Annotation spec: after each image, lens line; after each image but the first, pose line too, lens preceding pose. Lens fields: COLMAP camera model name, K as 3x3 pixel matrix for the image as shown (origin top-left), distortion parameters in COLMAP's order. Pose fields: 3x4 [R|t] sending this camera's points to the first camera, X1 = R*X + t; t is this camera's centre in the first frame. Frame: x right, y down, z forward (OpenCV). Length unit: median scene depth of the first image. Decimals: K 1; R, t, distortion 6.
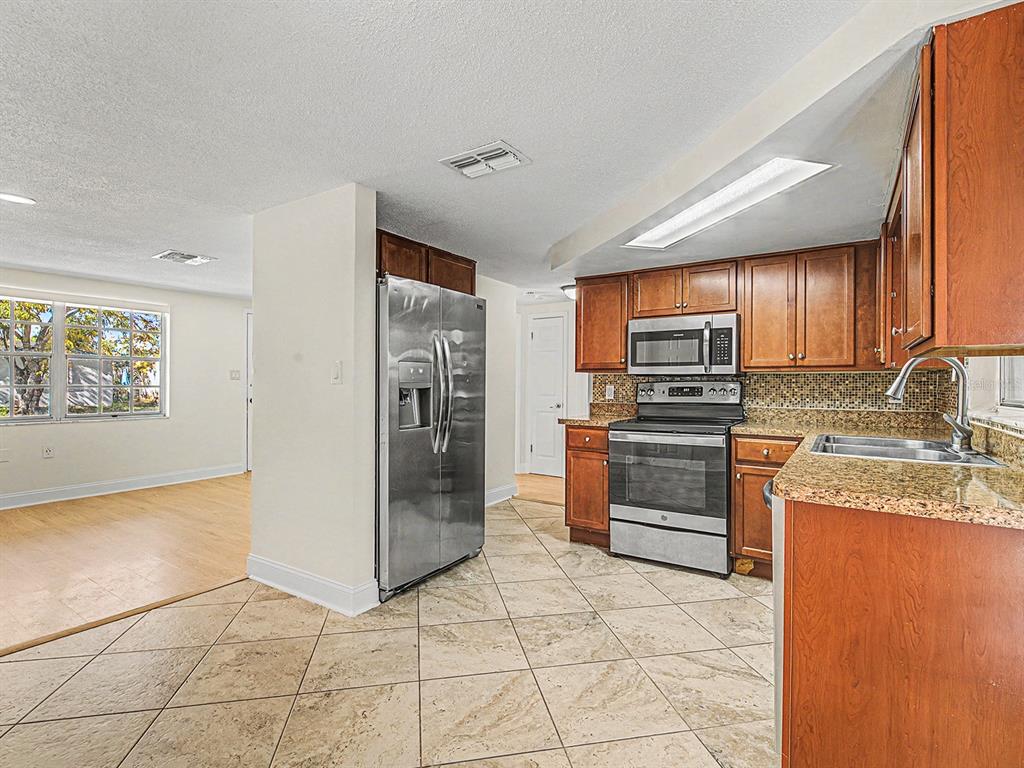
lens RADIAL K [[491.5, 0, 510.1], [0, 491.5, 383.6], [0, 0, 1]] dist [0.006154, 0.000468]
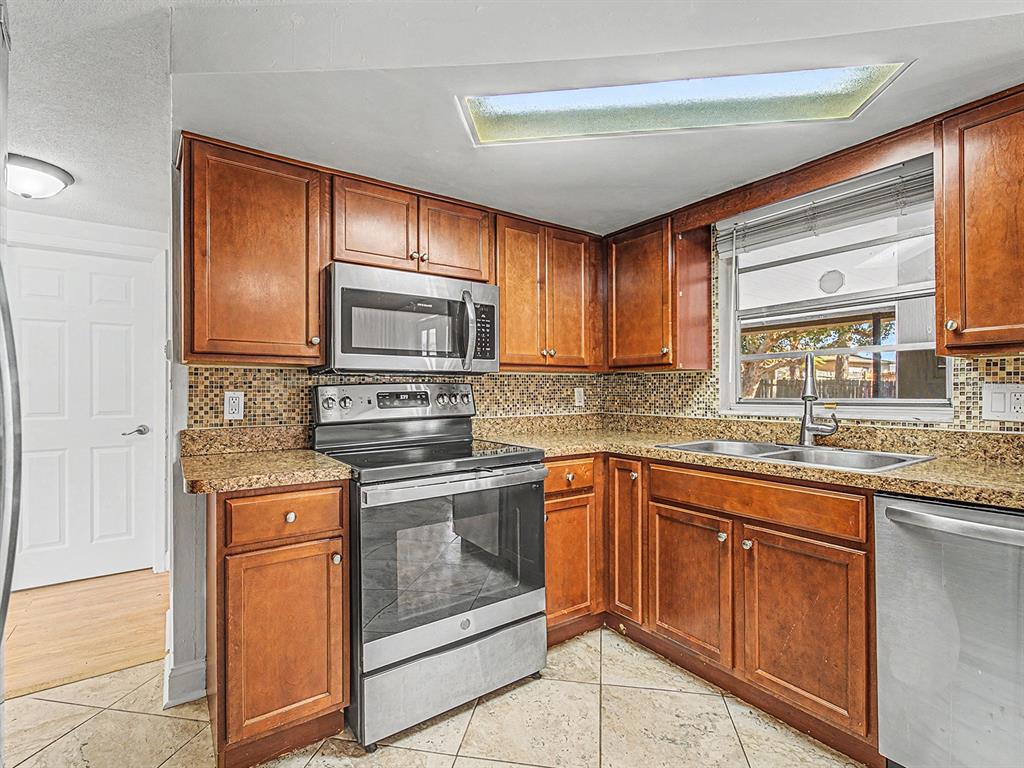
lens RADIAL K [[491.5, 0, 517.0], [0, 491.5, 388.5], [0, 0, 1]] dist [0.006154, 0.000468]
pose [[0.363357, -0.001566, 0.931649, -0.180970], [0.006558, 0.999978, -0.000877, 0.004163], [-0.931627, 0.006428, 0.363360, 0.702327]]
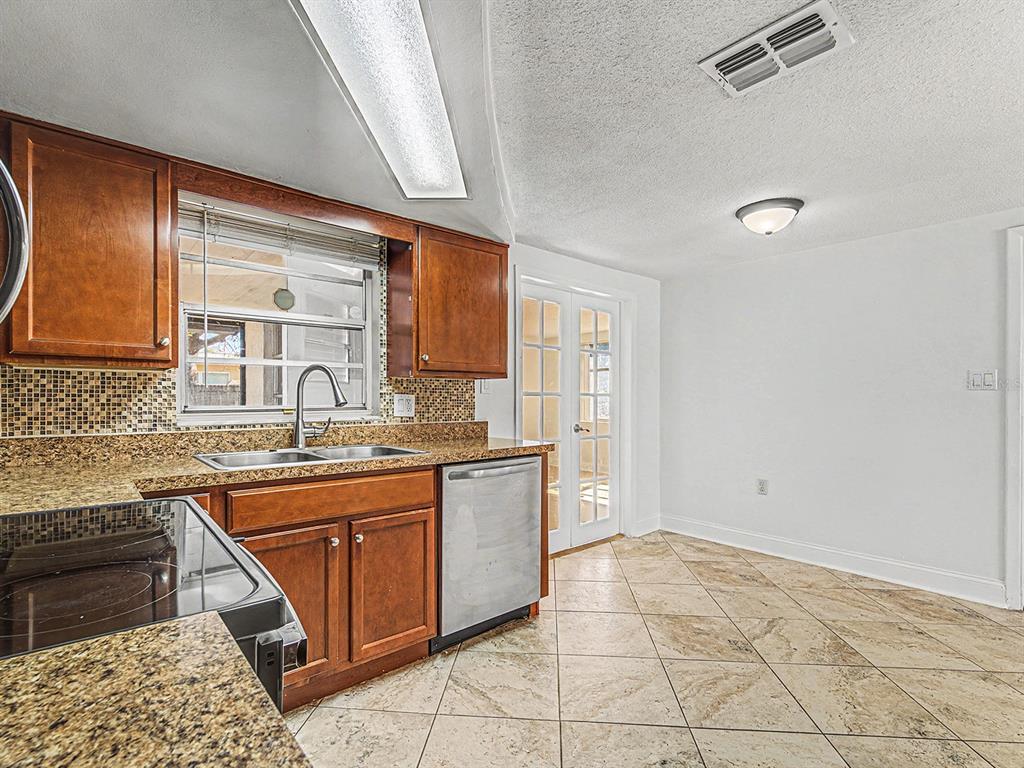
lens RADIAL K [[491.5, 0, 507.3], [0, 491.5, 398.5], [0, 0, 1]] dist [0.006154, 0.000468]
pose [[-0.961422, -0.010883, 0.274861, 0.071262], [-0.009188, 0.999930, 0.007455, 0.001799], [-0.274923, 0.004642, -0.961455, 1.167272]]
